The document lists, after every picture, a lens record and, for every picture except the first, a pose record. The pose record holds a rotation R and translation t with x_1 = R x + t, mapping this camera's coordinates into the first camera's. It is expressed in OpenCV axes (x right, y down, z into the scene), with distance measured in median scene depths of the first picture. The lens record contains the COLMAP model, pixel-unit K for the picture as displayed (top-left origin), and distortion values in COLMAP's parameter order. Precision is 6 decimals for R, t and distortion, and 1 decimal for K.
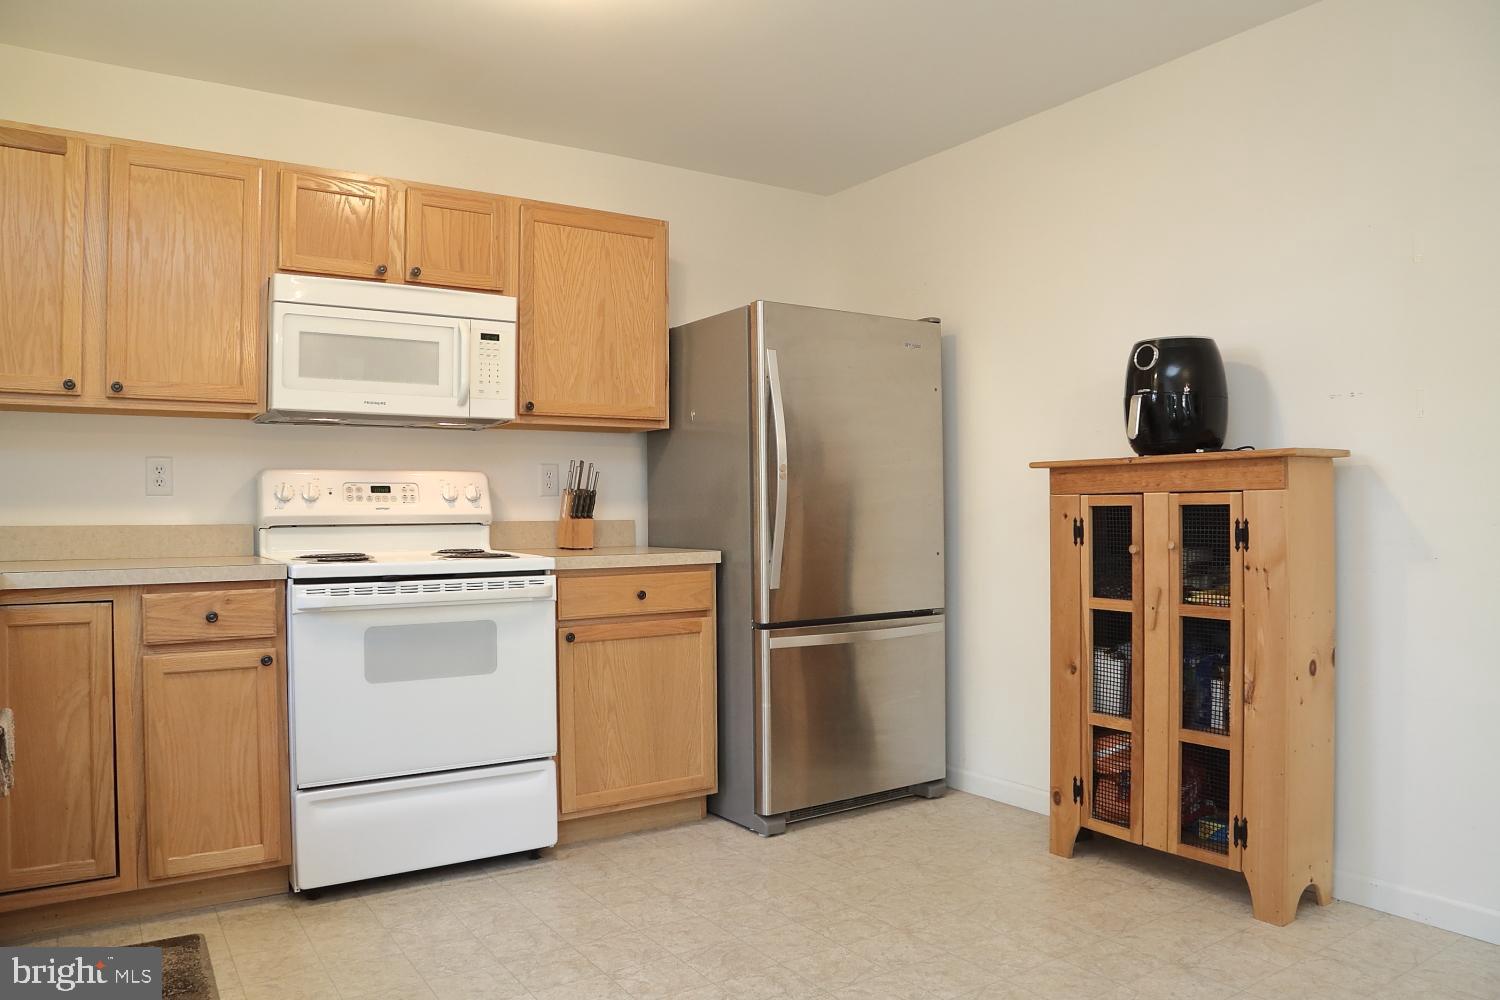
lens RADIAL K [[1042.8, 0, 753.2], [0, 1042.8, 504.4], [0, 0, 1]] dist [-0.126069, 0.064633]
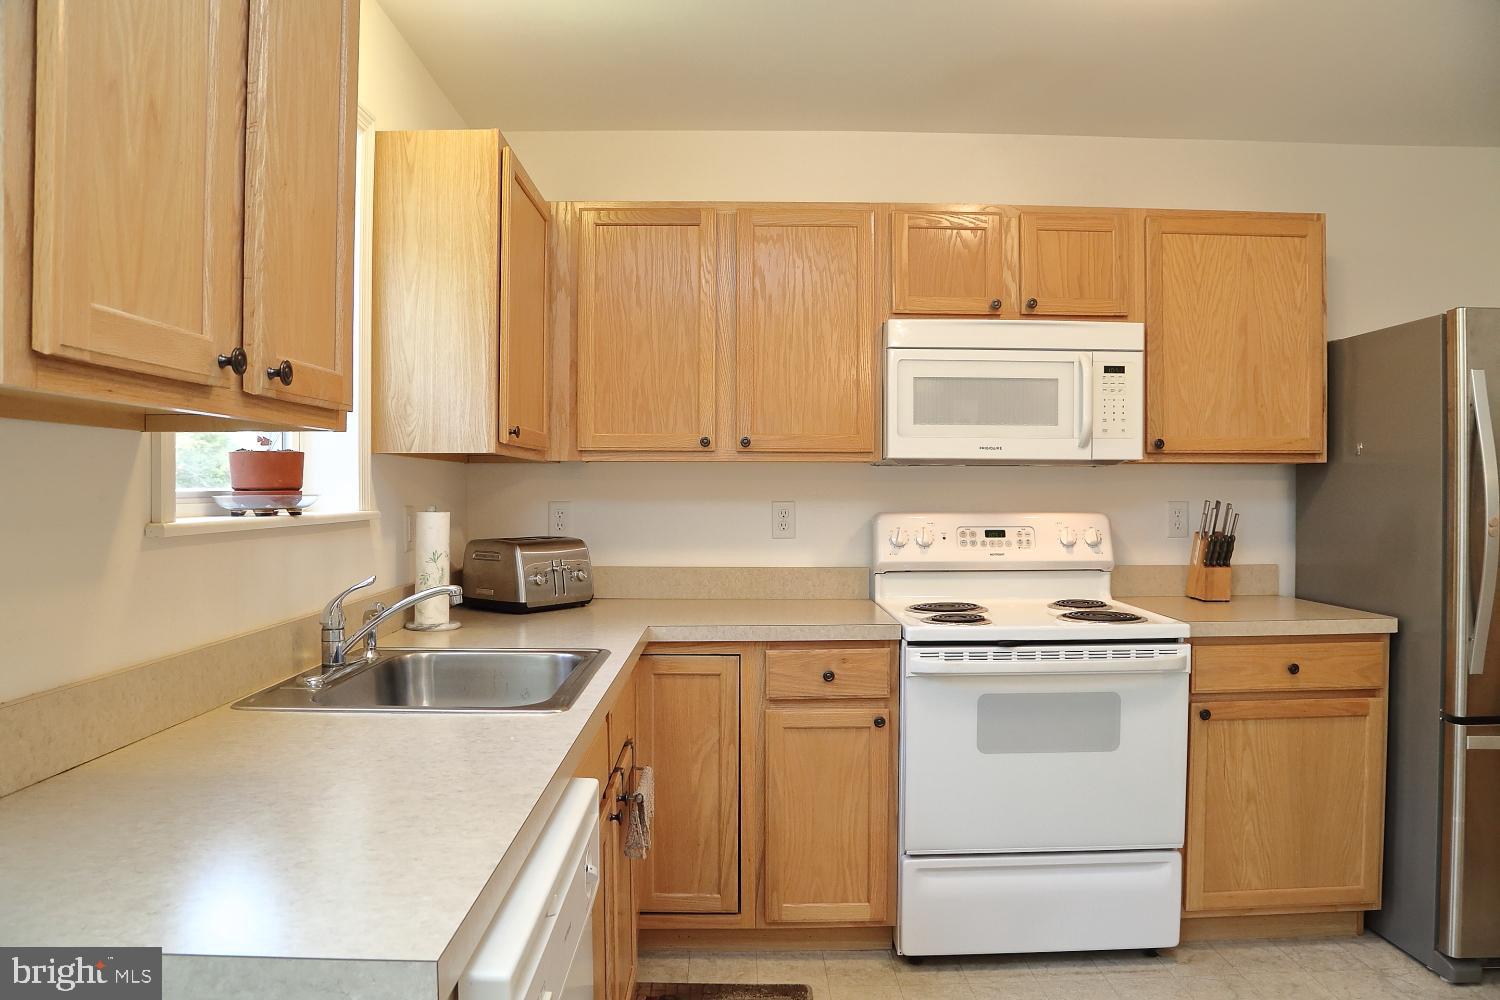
lens RADIAL K [[1014.9, 0, 750.0], [0, 1014.9, 500.0], [0, 0, 1]] dist [-0.118262, 0.058084]
pose [[0.839494, 0.014446, -0.543177, -0.050166], [-0.003414, 0.999767, 0.021312, -0.070239], [0.543358, -0.016037, 0.839348, 0.099767]]
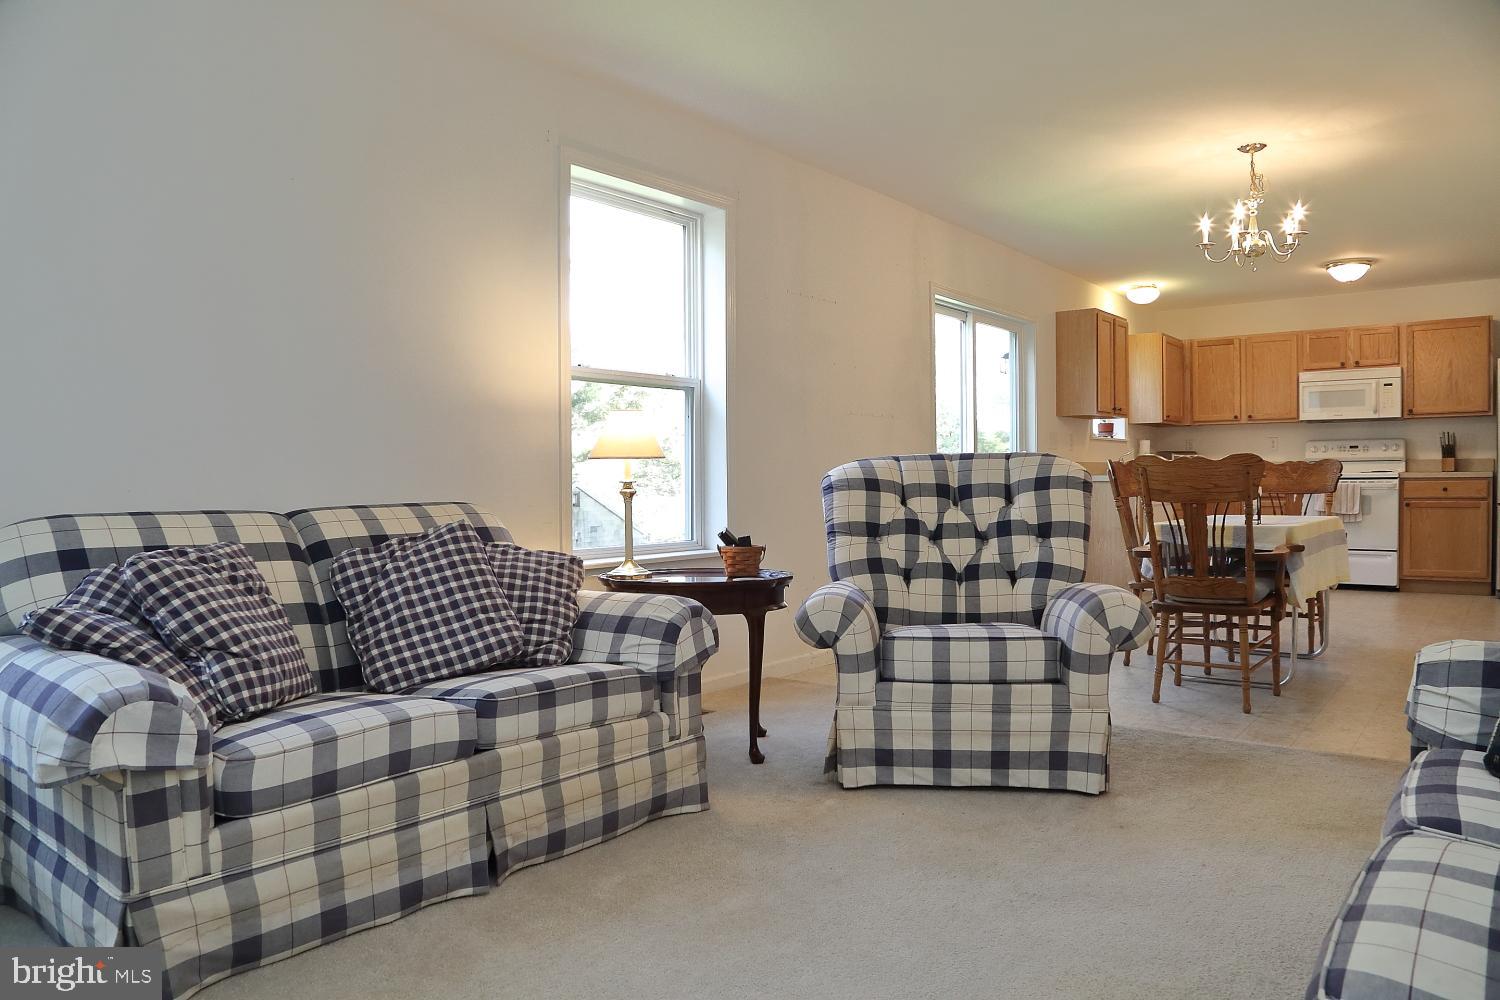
lens RADIAL K [[1014.9, 0, 750.0], [0, 1014.9, 500.0], [0, 0, 1]] dist [-0.118262, 0.058084]
pose [[0.292651, 0.026755, -0.955845, 1.641626], [0.014448, 0.999371, 0.032397, 0.017992], [0.956110, -0.023291, 0.292080, -1.234565]]
